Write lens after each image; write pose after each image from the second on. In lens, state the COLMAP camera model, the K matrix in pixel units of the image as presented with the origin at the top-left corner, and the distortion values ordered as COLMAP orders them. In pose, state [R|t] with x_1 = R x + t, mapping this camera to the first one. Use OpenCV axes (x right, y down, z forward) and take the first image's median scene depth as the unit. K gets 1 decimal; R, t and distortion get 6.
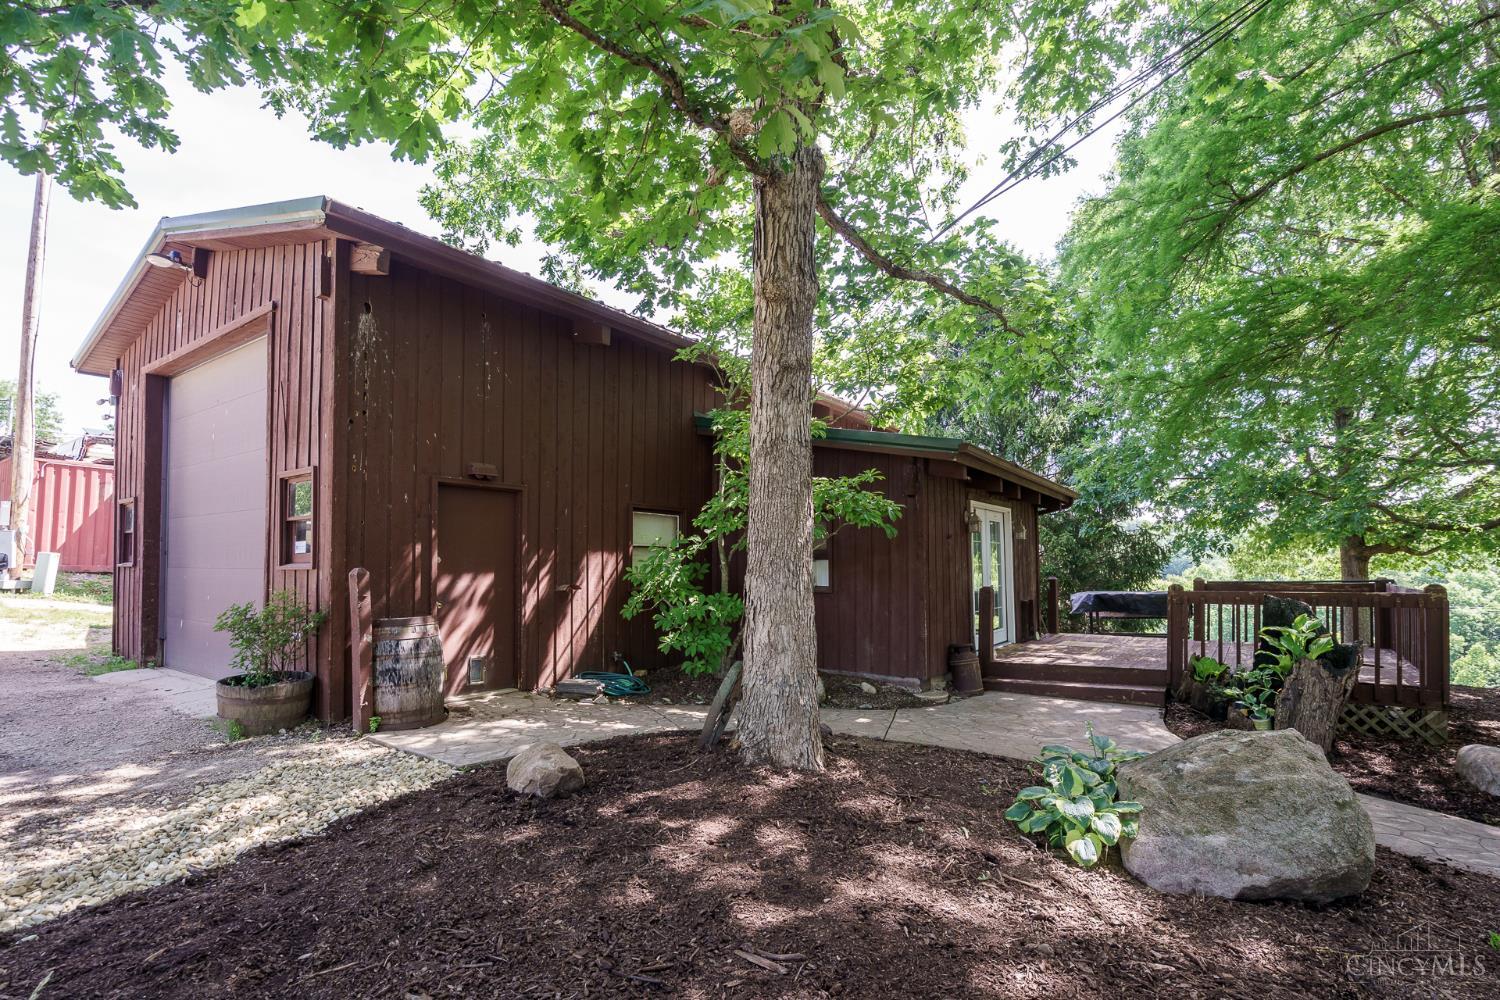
lens RADIAL K [[692.0, 0, 758.3], [0, 692.0, 539.6], [0, 0, 1]] dist [-0.000882, -0.000508]
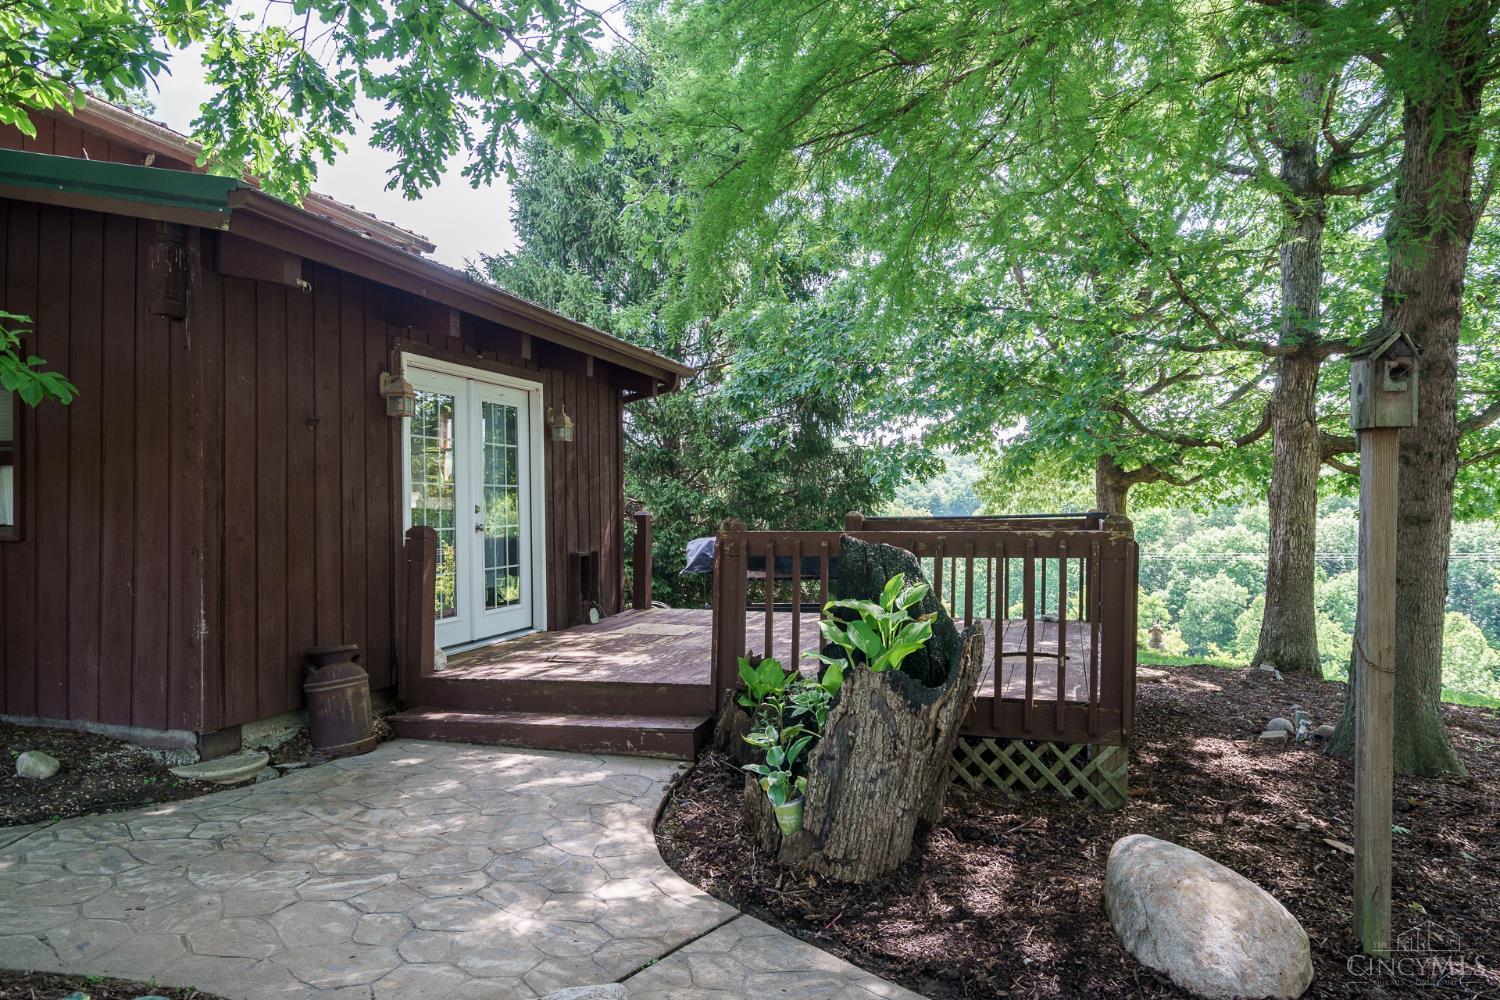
lens RADIAL K [[994.5, 0, 749.5], [0, 994.5, 503.0], [0, 0, 1]] dist [-0.000273, -0.000196]
pose [[0.947575, 0.003376, 0.319516, 0.340510], [-0.014818, 0.999333, 0.033385, 0.025254], [-0.319190, -0.036369, 0.946993, 0.264070]]
